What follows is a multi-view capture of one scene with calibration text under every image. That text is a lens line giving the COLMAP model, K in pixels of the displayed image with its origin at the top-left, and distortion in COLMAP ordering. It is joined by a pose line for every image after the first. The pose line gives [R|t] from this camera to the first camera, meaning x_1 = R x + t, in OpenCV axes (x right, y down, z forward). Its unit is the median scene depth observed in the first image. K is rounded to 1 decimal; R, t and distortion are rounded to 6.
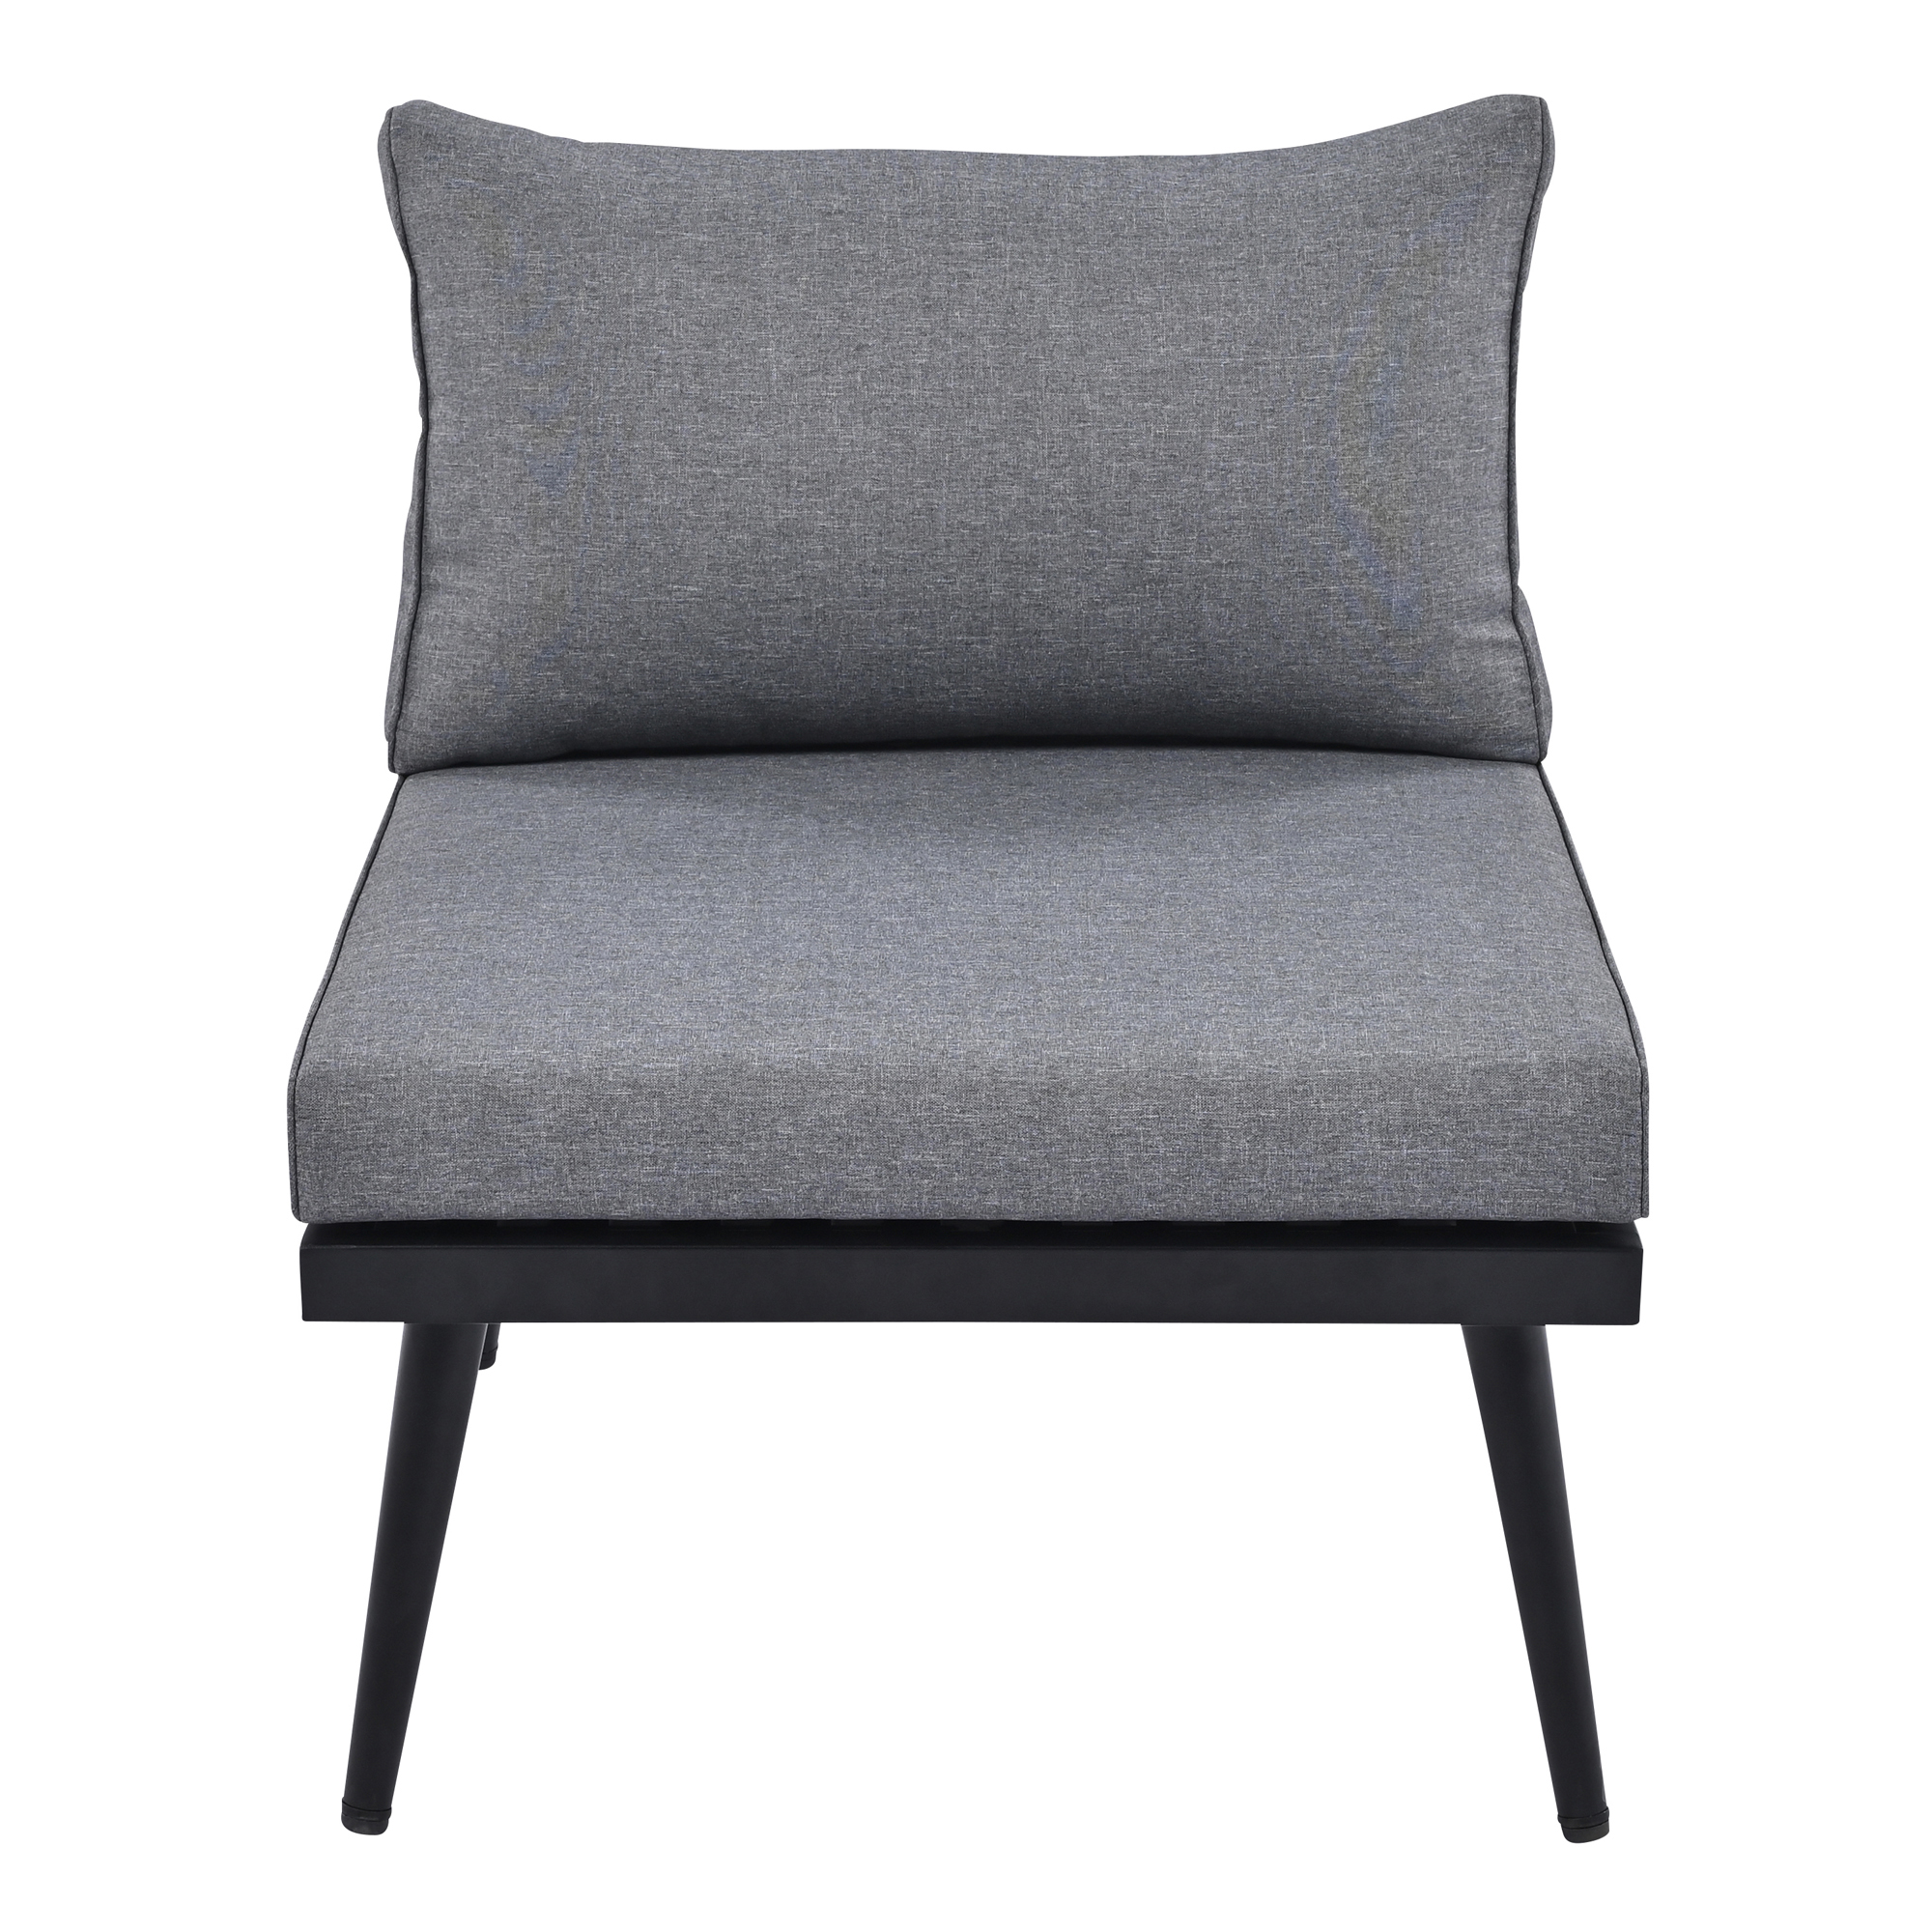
lens RADIAL K [[3608.1, 0, 966.0], [0, 3608.1, 966.0], [0, 0, 1]] dist [-0.065637, 0.437438]
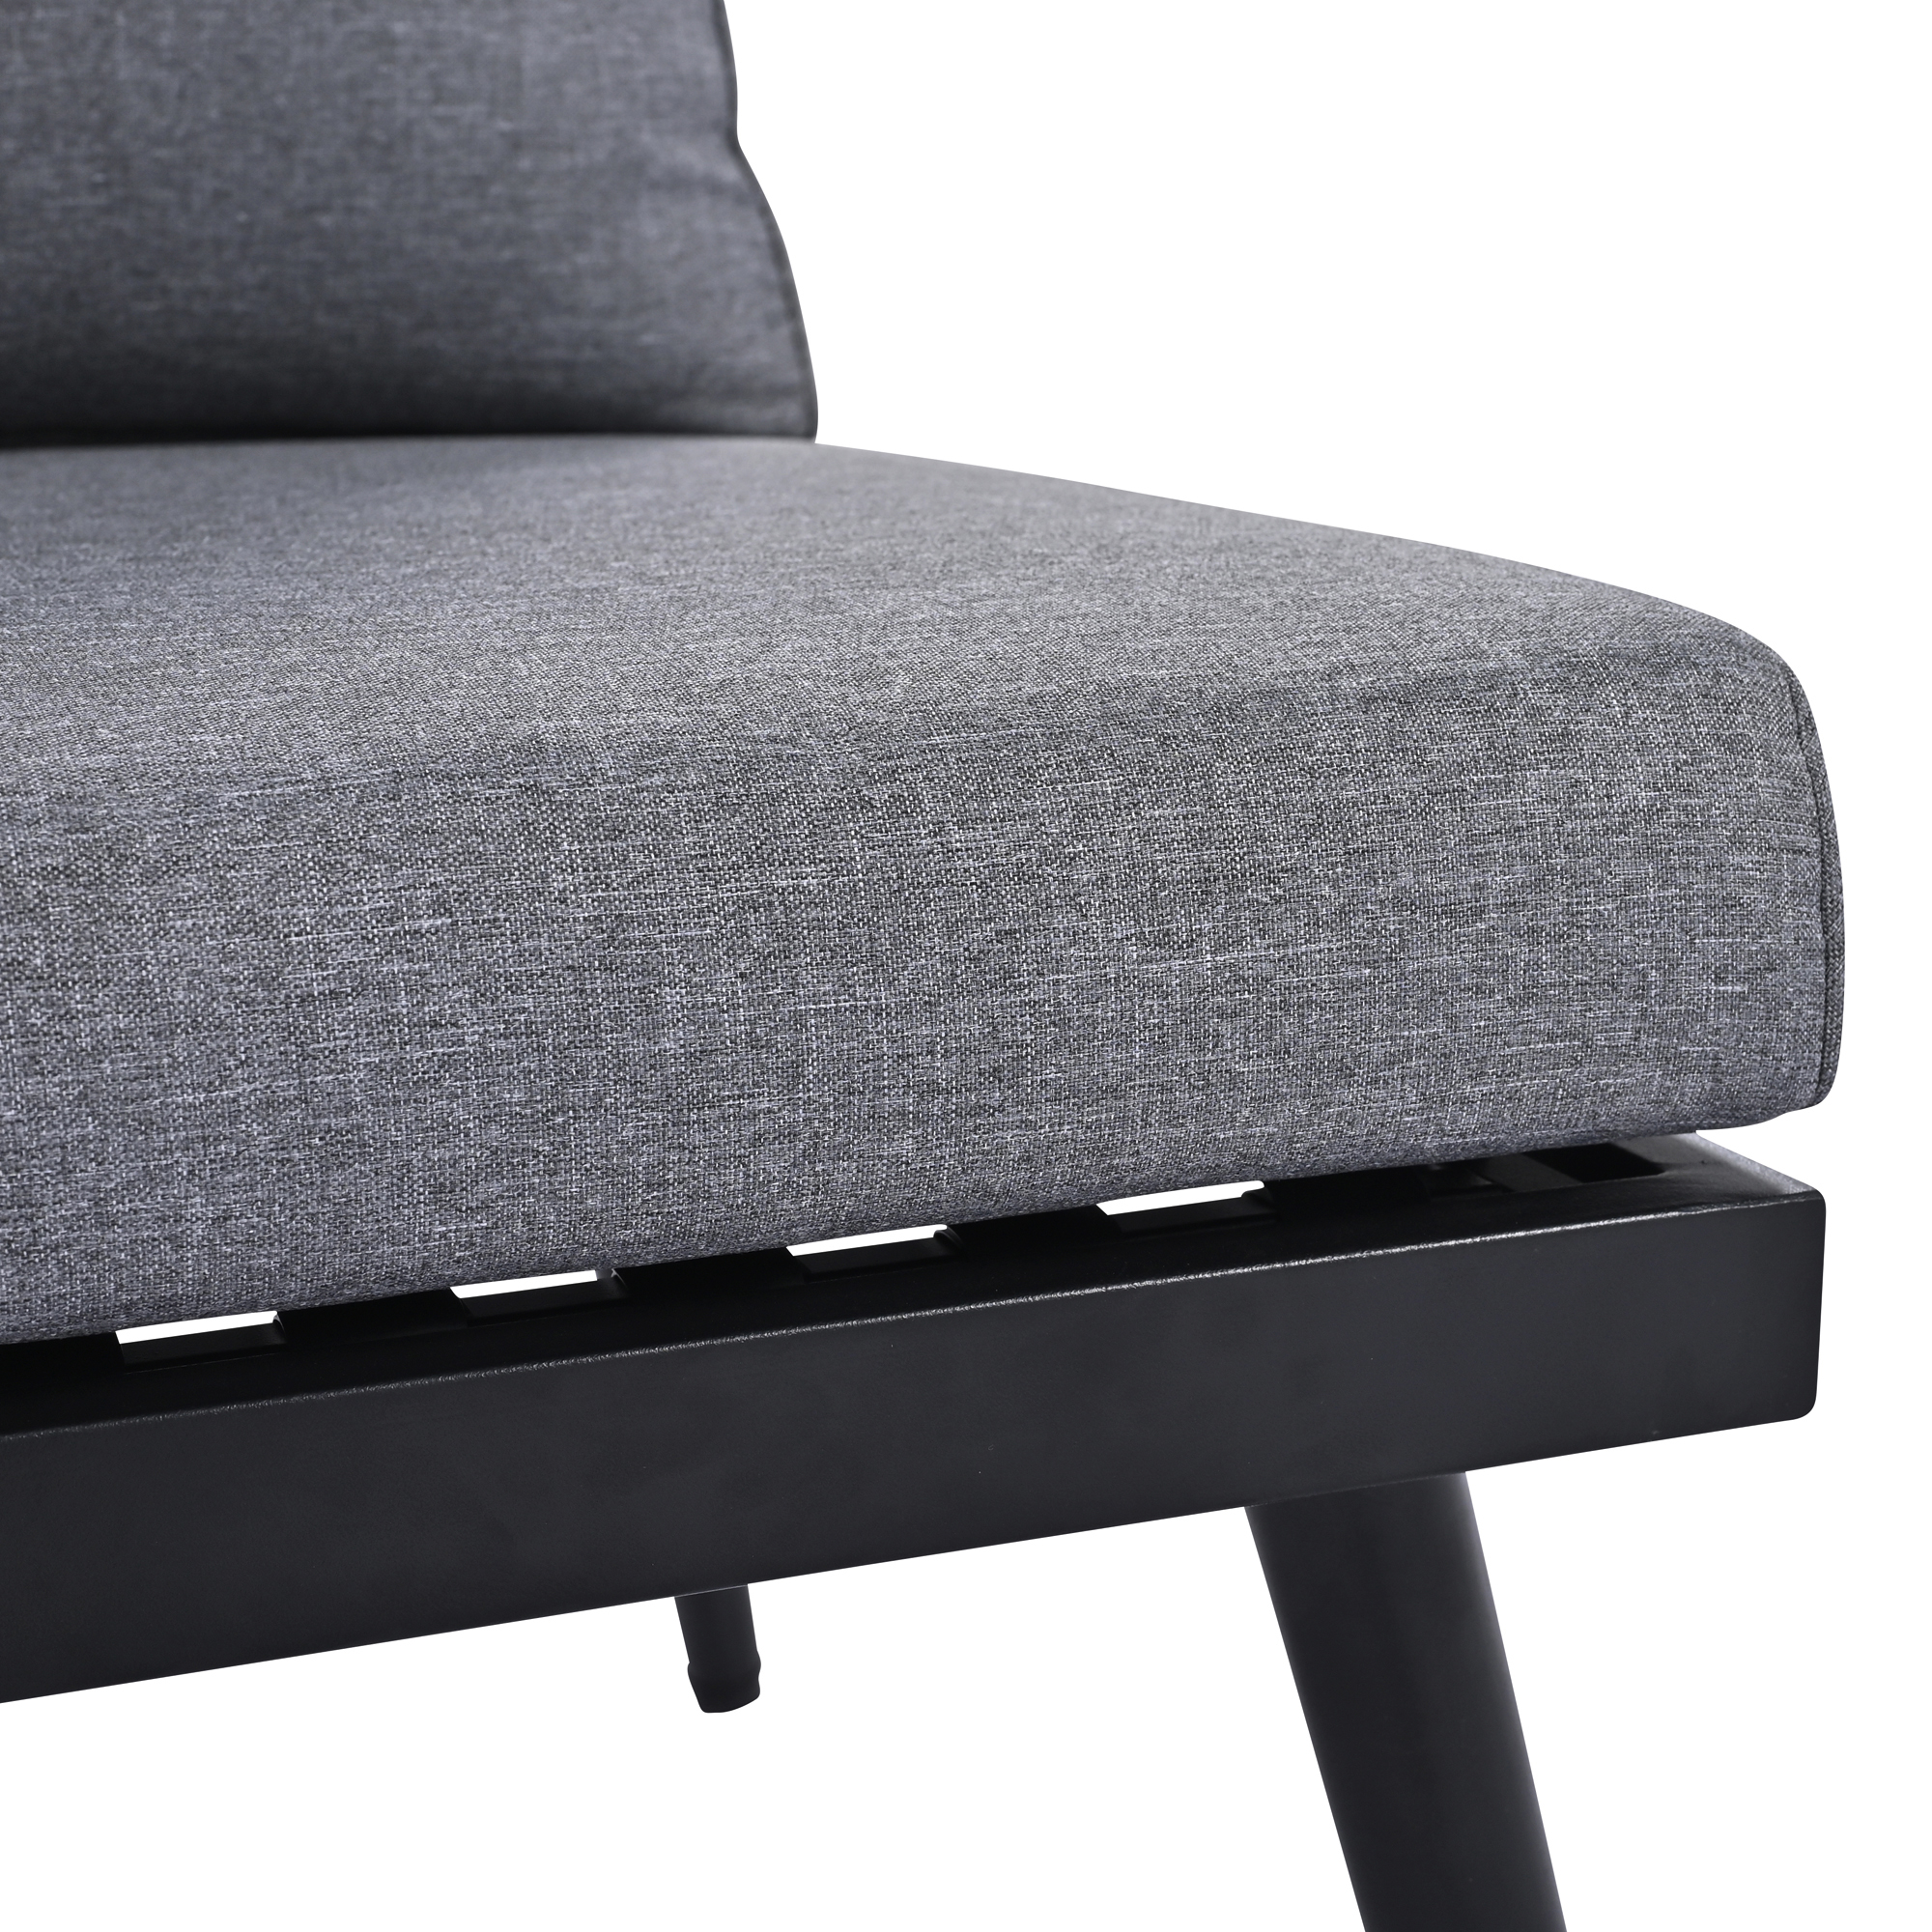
lens RADIAL K [[3608.1, 0, 966.0], [0, 3608.1, 966.0], [0, 0, 1]] dist [-0.065637, 0.437438]
pose [[0.919844, -0.086654, 0.382594, -0.022553], [0.126980, 0.988561, -0.081388, 0.075172], [-0.371165, 0.123446, 0.920325, 0.704443]]
